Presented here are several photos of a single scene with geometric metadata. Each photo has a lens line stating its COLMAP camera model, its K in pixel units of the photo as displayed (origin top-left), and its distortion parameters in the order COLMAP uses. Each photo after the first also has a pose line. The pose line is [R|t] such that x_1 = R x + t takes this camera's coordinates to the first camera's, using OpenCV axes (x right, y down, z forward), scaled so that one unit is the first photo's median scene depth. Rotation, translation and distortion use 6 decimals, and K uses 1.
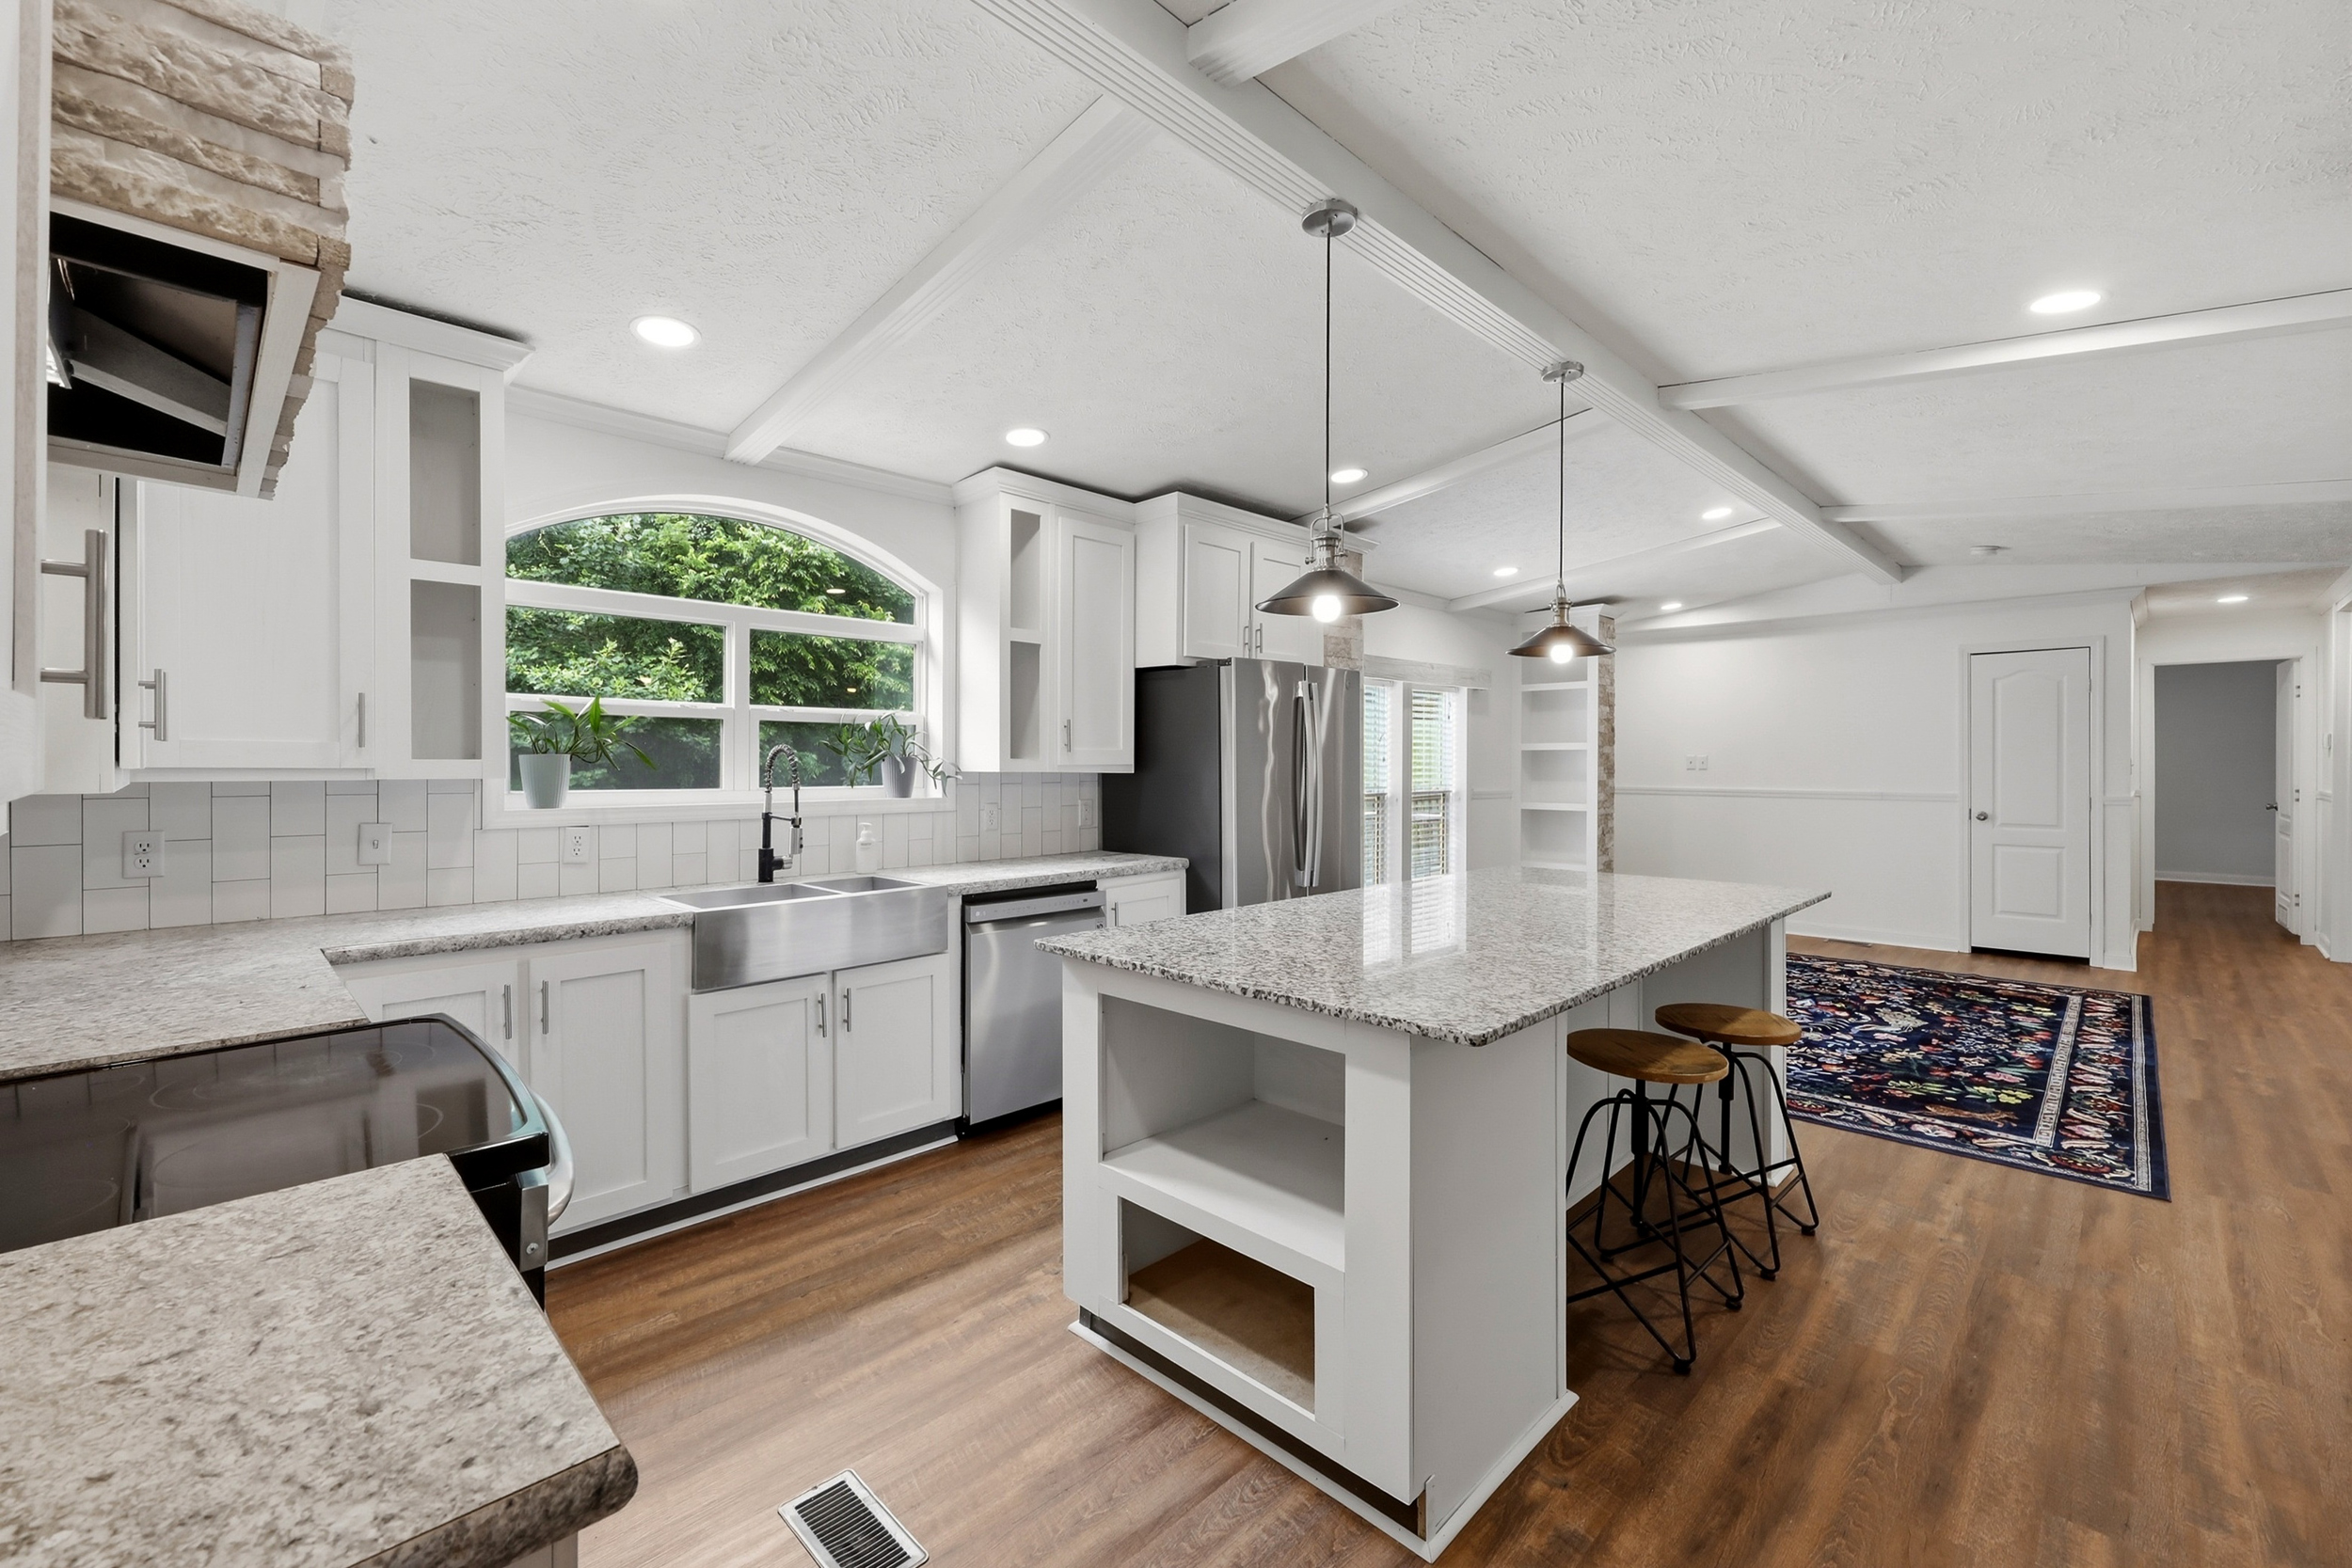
lens RADIAL K [[966.3, 0, 1176.7], [0, 966.3, 771.0], [0, 0, 1]] dist [-0.001536, -0.000079]
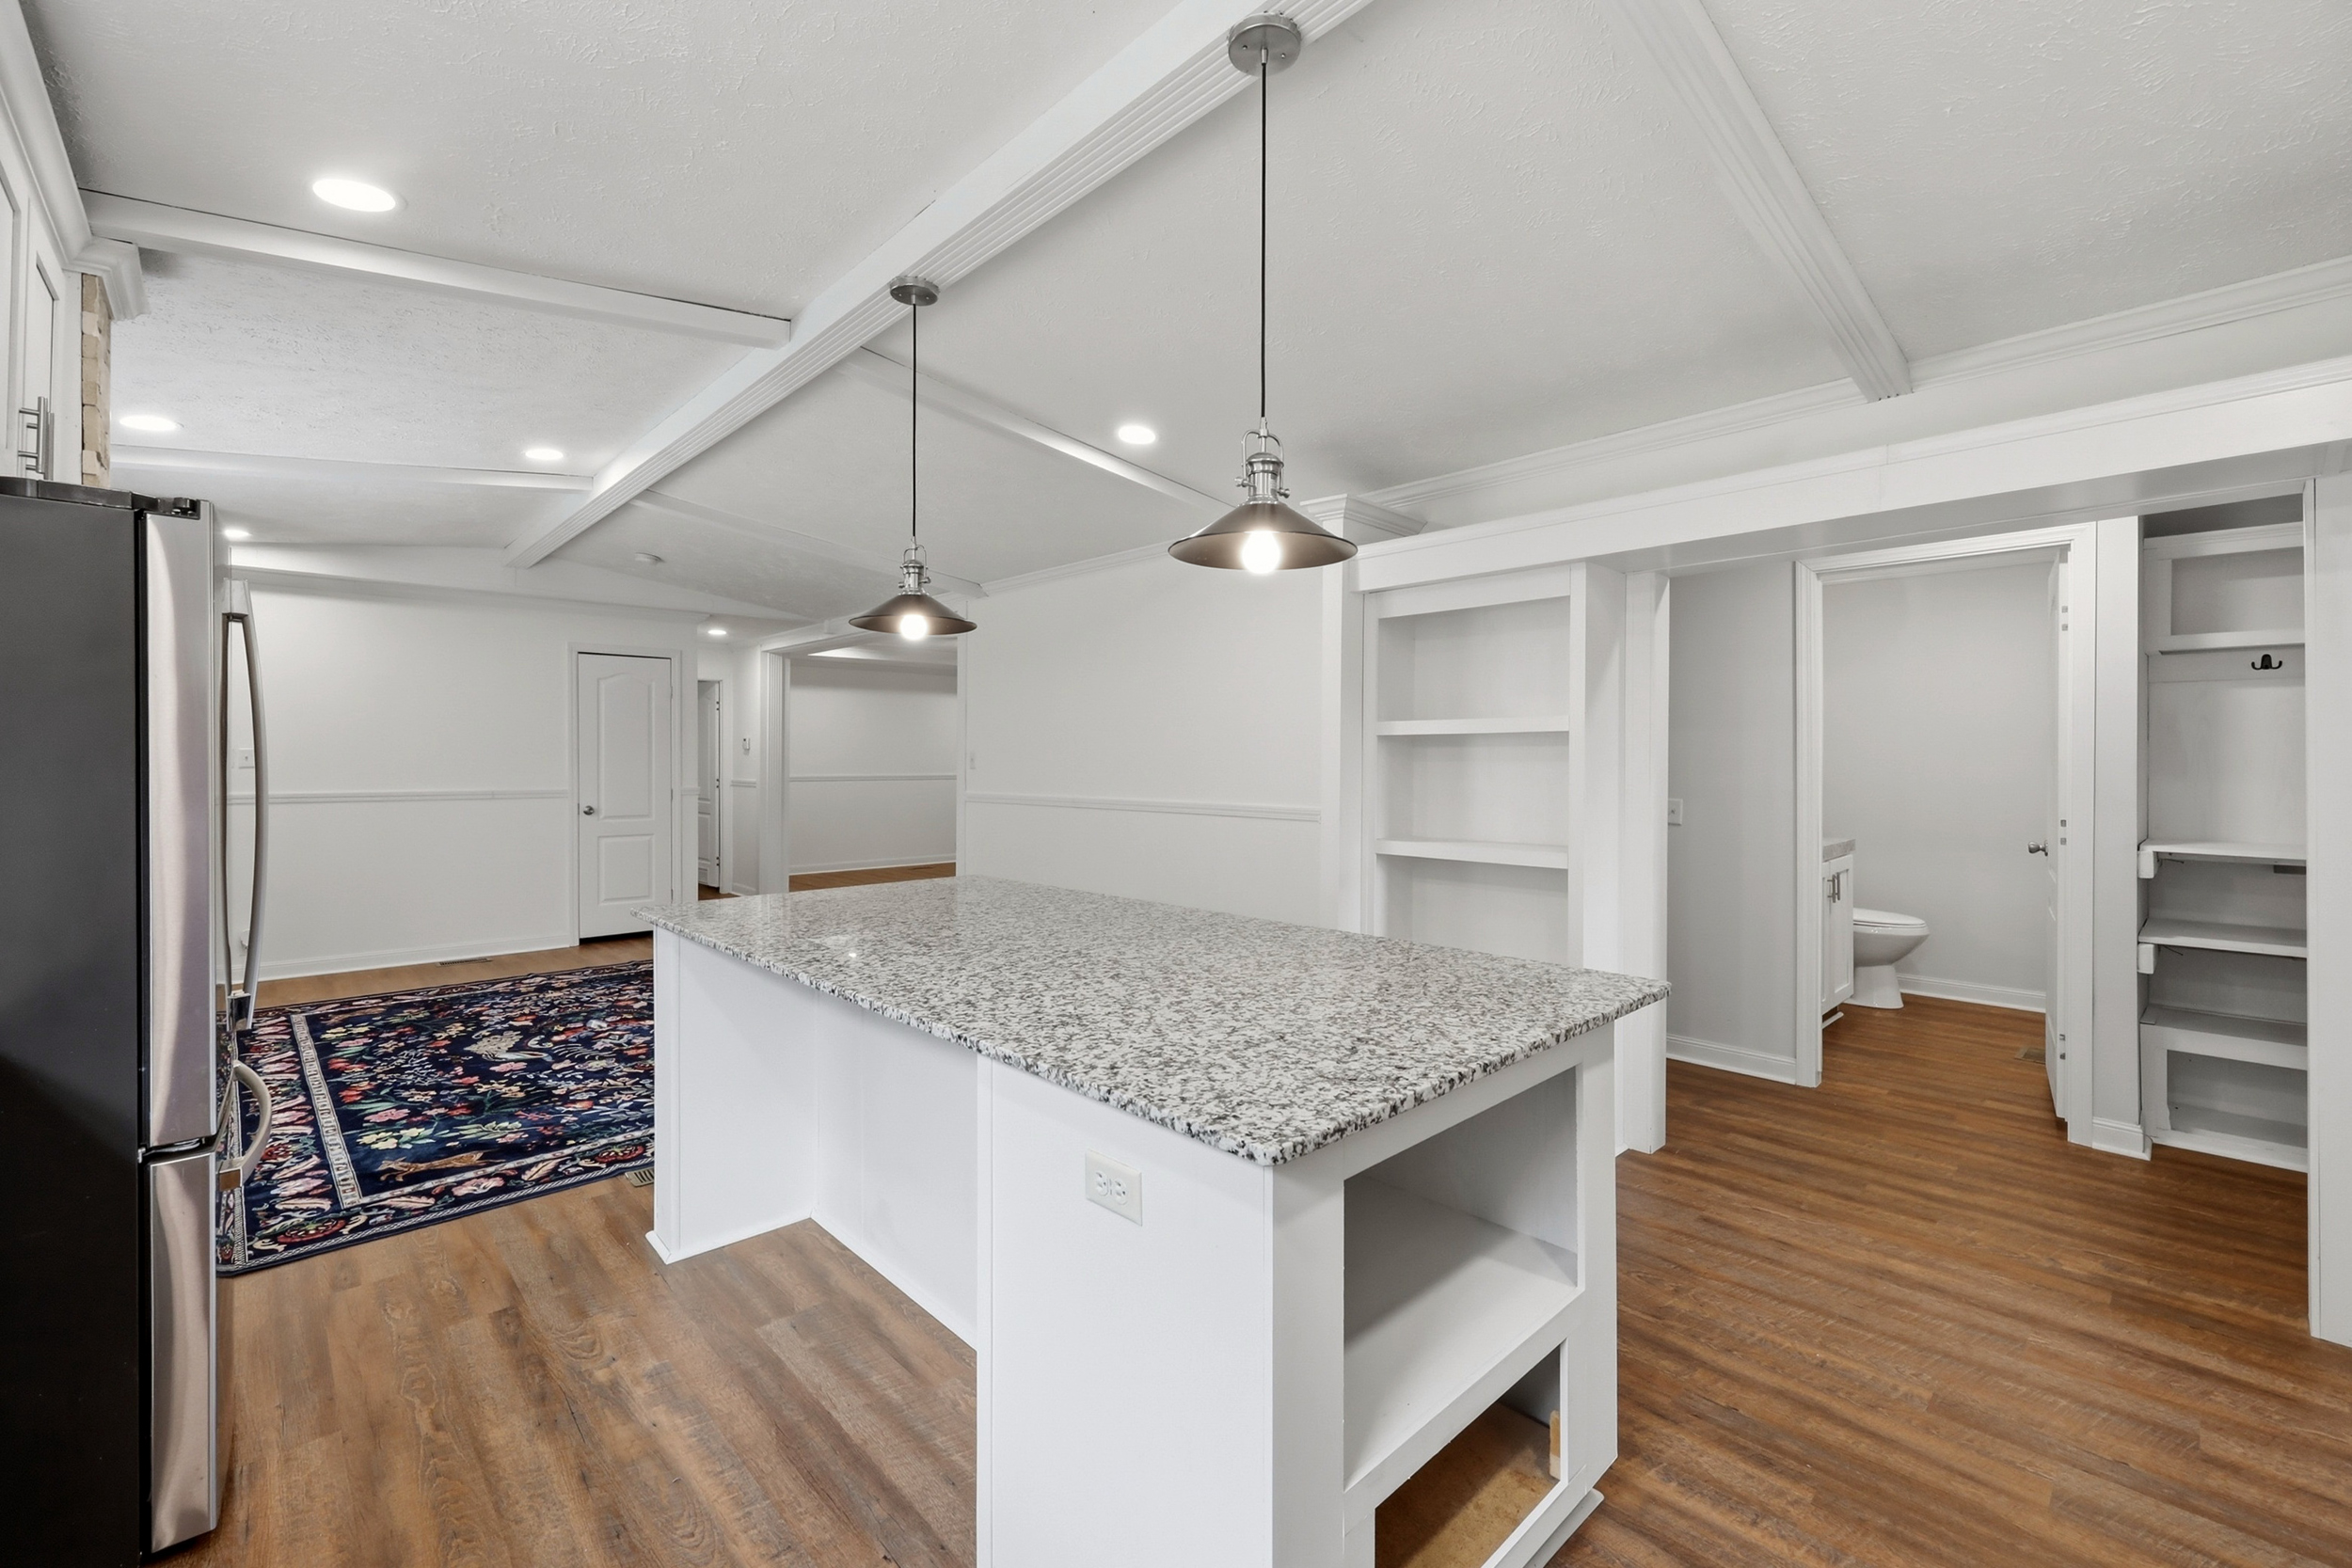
lens RADIAL K [[989.0, 0, 1171.4], [0, 989.0, 764.3], [0, 0, 1]] dist [0.009053, -0.000205]
pose [[0.028516, -0.005129, 0.999580, -0.378293], [0.007711, 0.999958, 0.004911, -0.005928], [-0.999564, 0.007568, 0.028554, 0.630642]]
